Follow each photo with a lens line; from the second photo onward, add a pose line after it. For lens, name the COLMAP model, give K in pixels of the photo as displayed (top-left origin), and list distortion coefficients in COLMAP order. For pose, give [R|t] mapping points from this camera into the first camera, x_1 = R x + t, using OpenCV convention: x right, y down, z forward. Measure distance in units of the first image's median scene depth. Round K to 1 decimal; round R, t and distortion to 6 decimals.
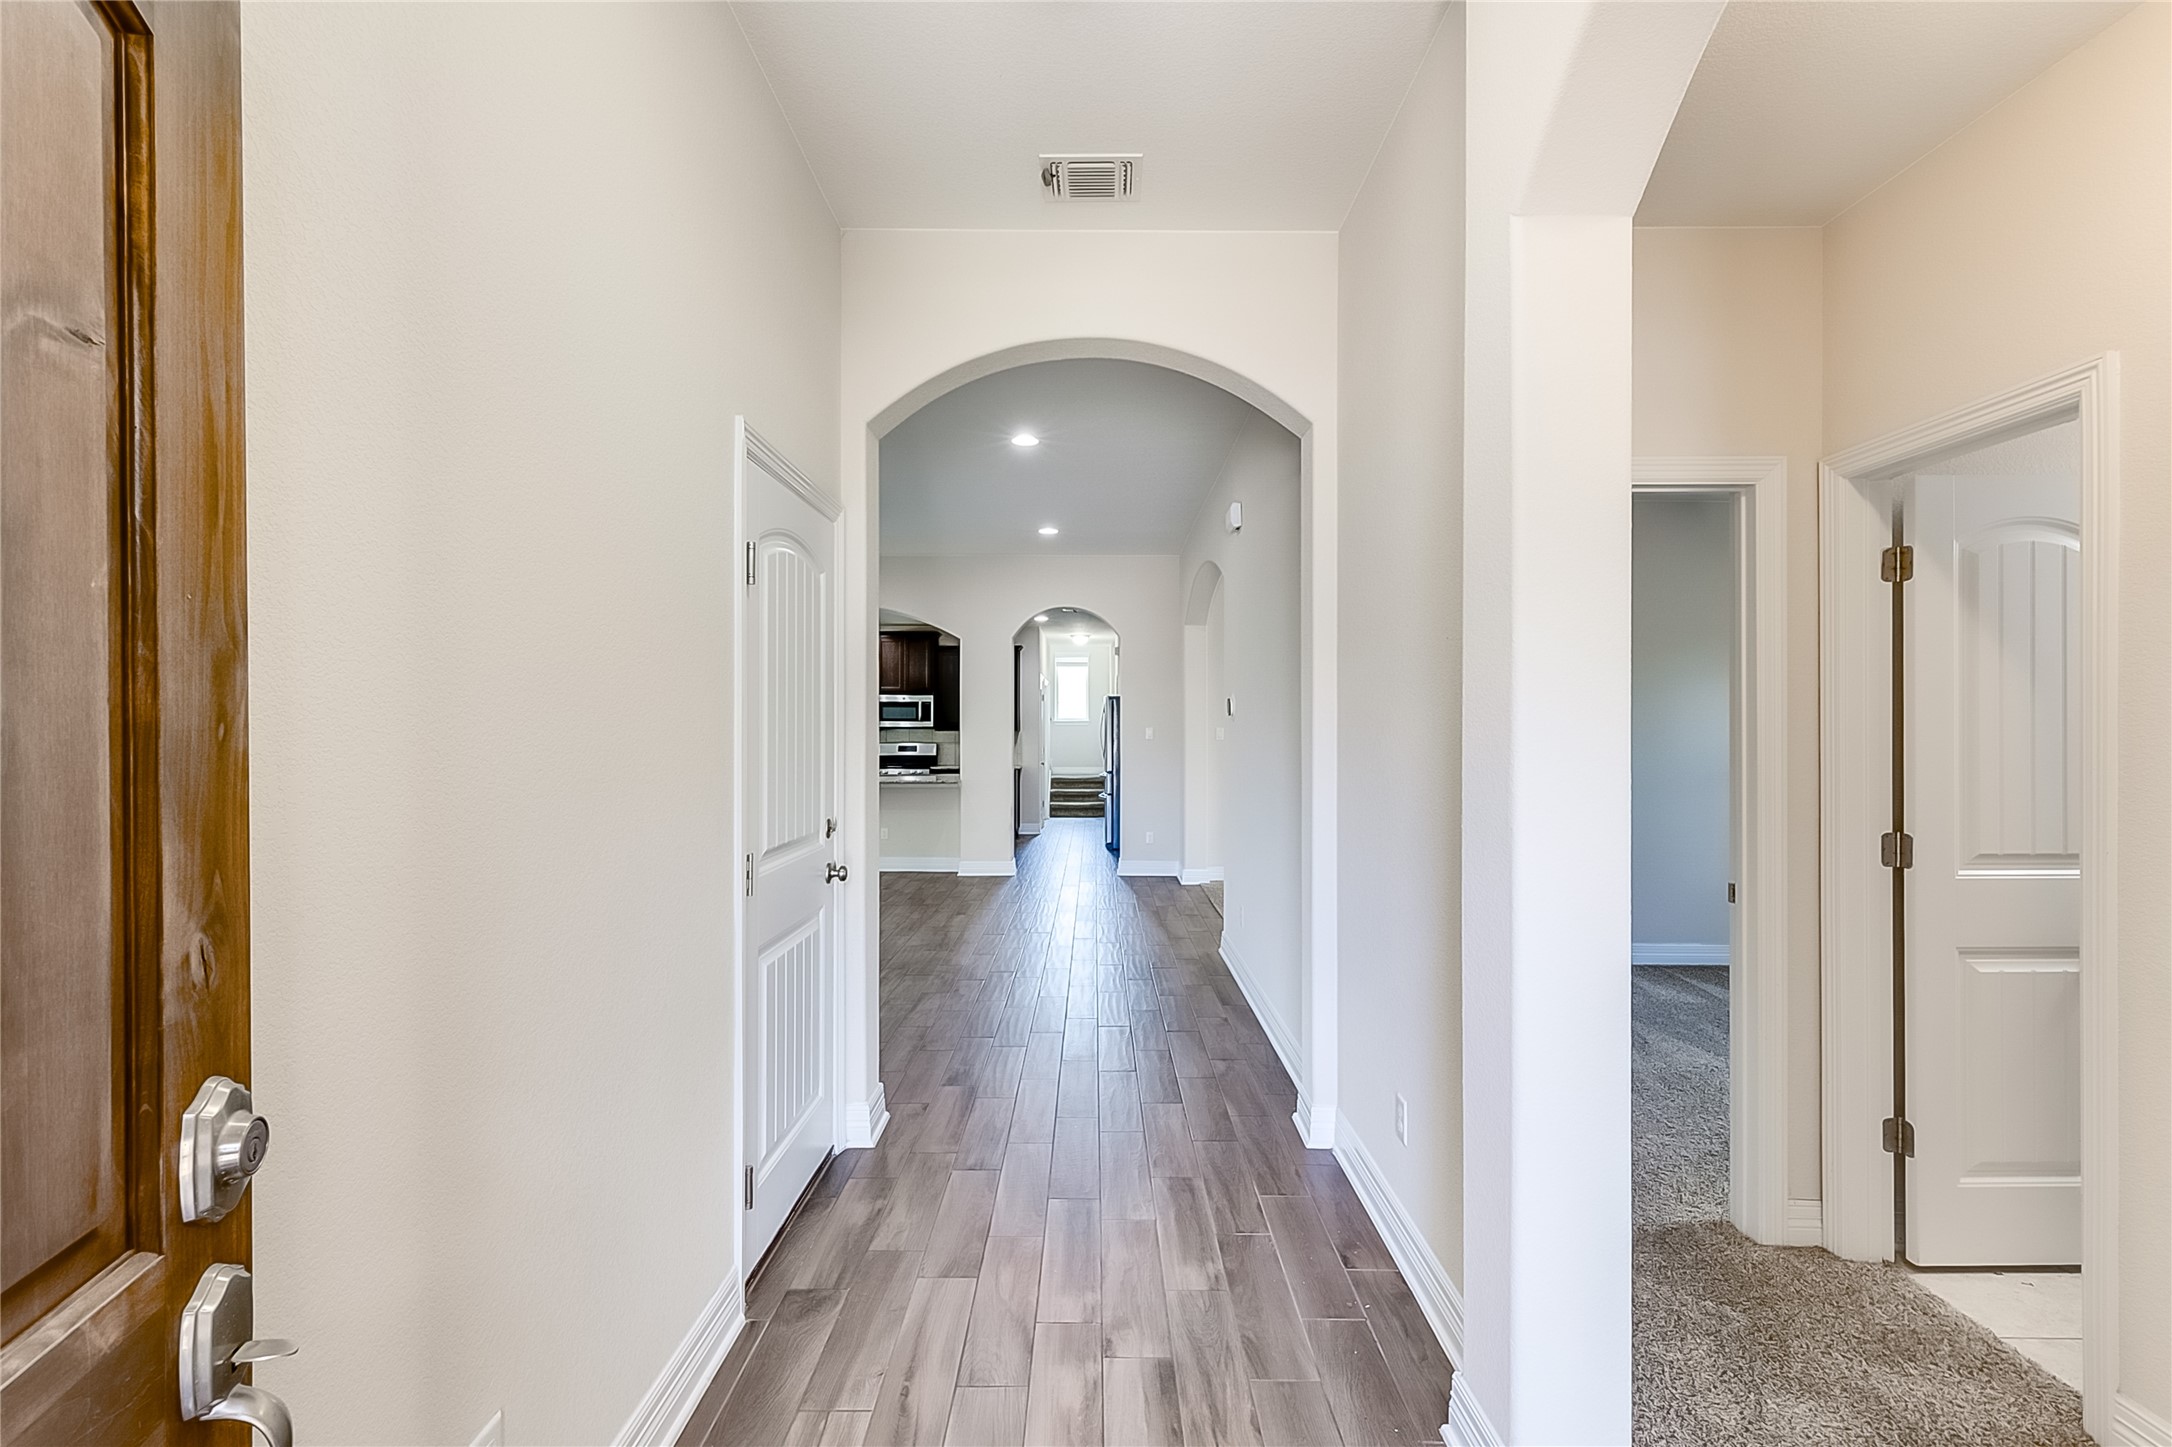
lens RADIAL K [[973.0, 0, 1087.3], [0, 973.0, 726.0], [0, 0, 1]] dist [0.000291, -0.000599]
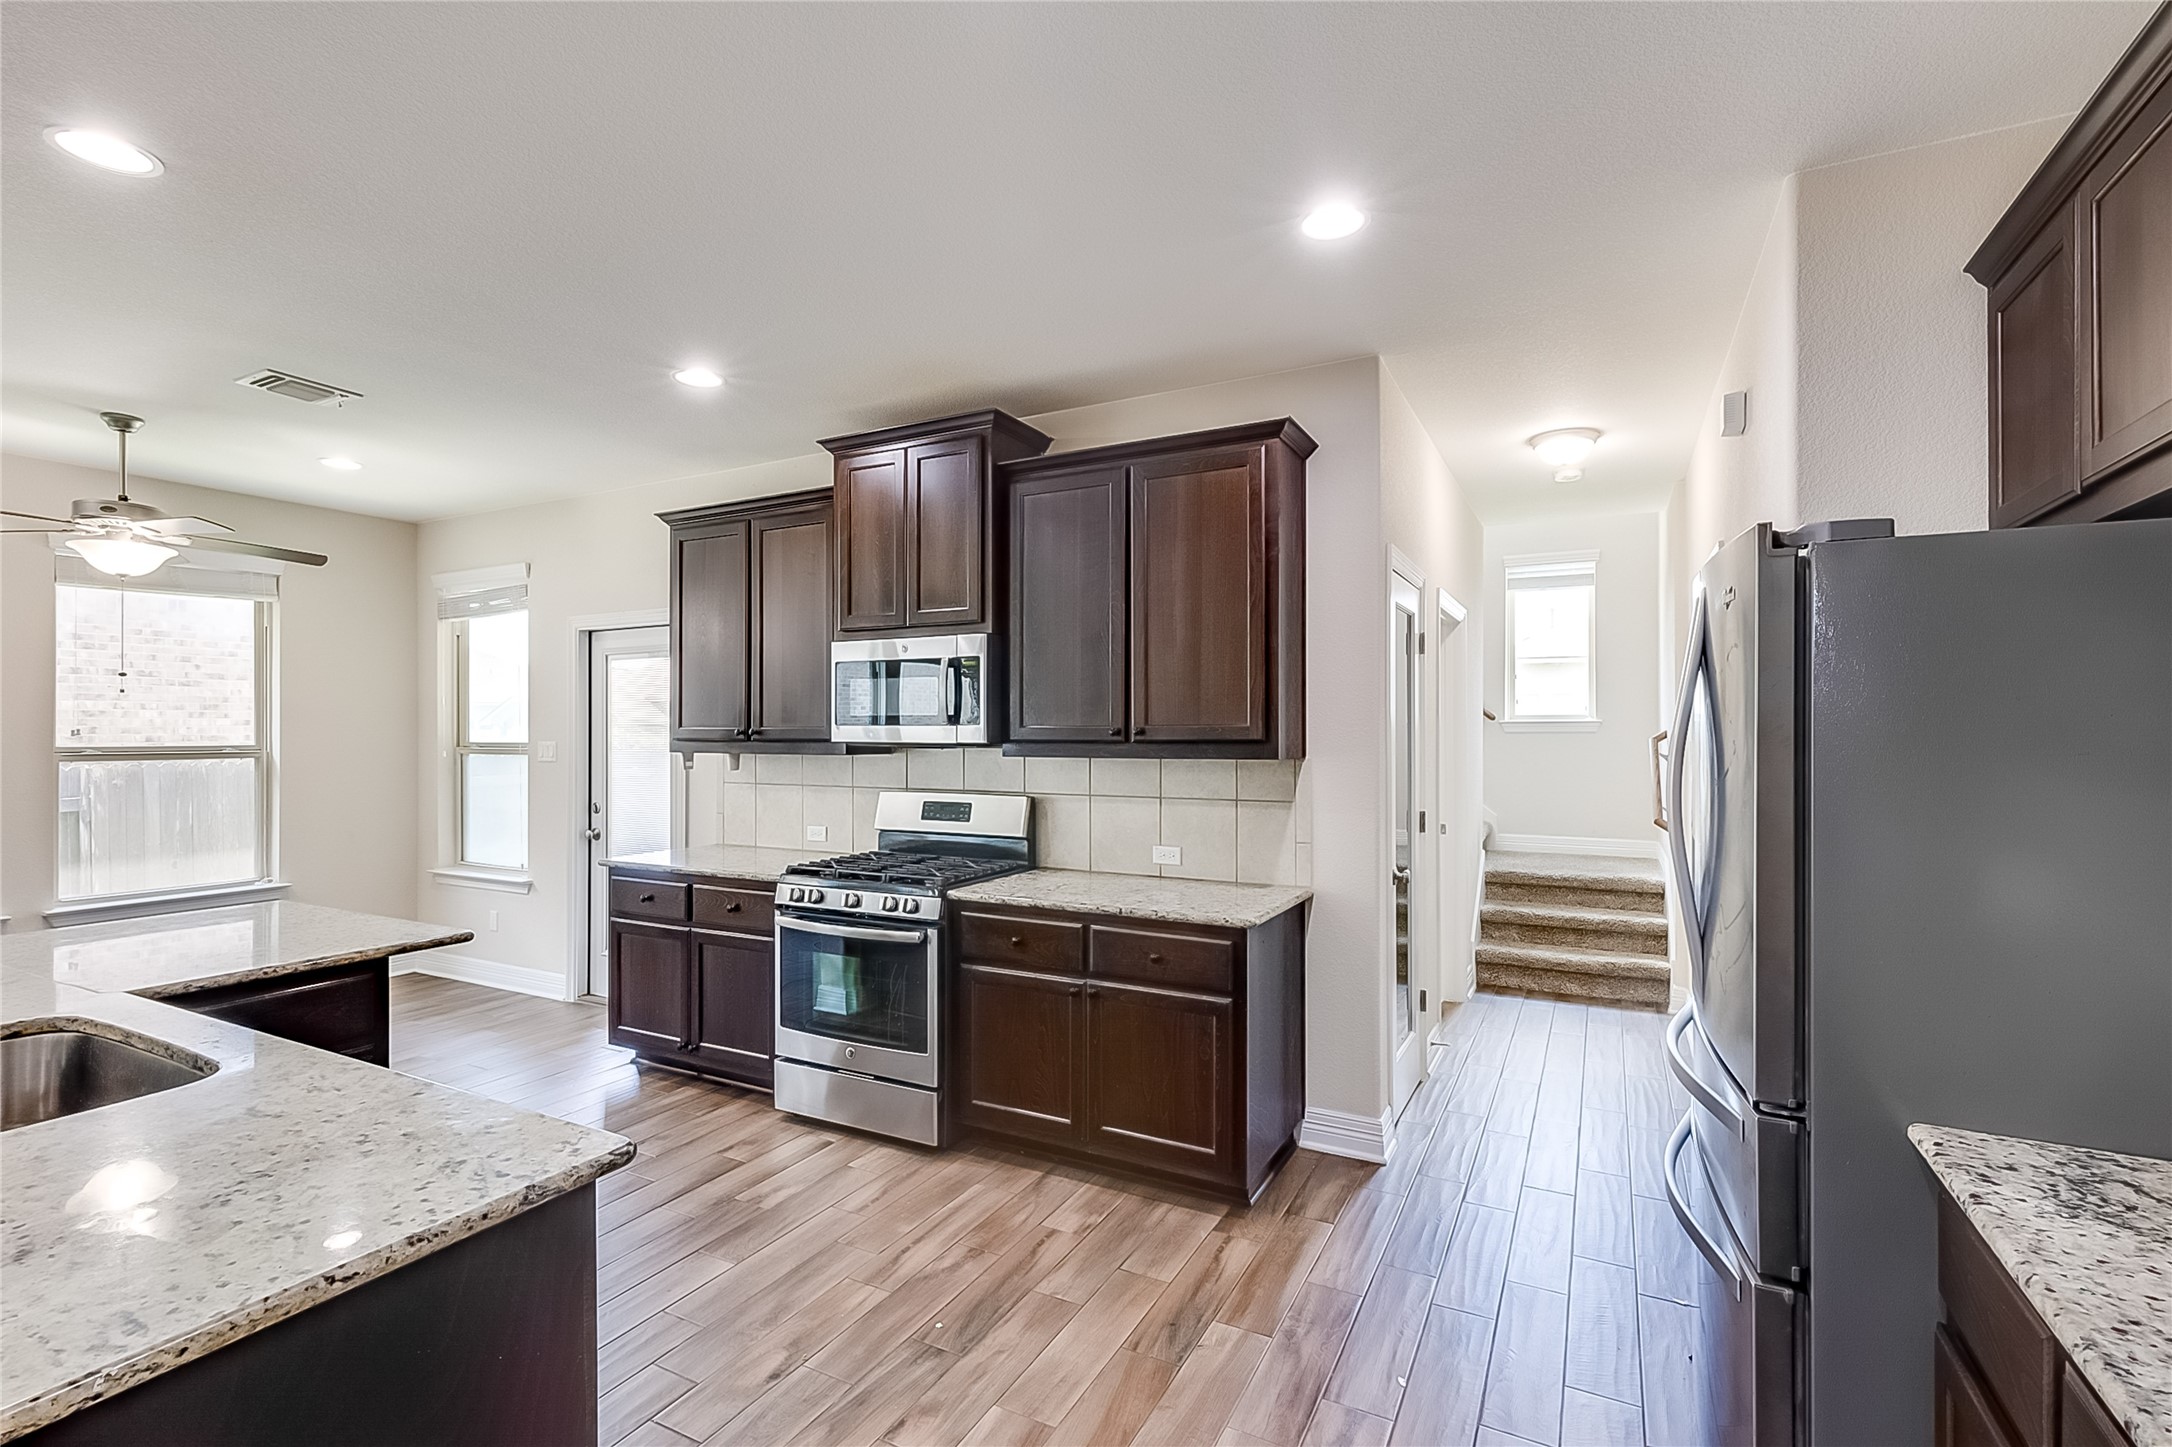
lens RADIAL K [[973.0, 0, 1087.1], [0, 973.0, 723.9], [0, 0, 1]] dist [0.000291, -0.000599]
pose [[0.881576, -0.022296, -0.471516, 0.005562], [0.016631, 0.999731, -0.016179, 0.000702], [0.471750, 0.006421, 0.881709, 0.614740]]
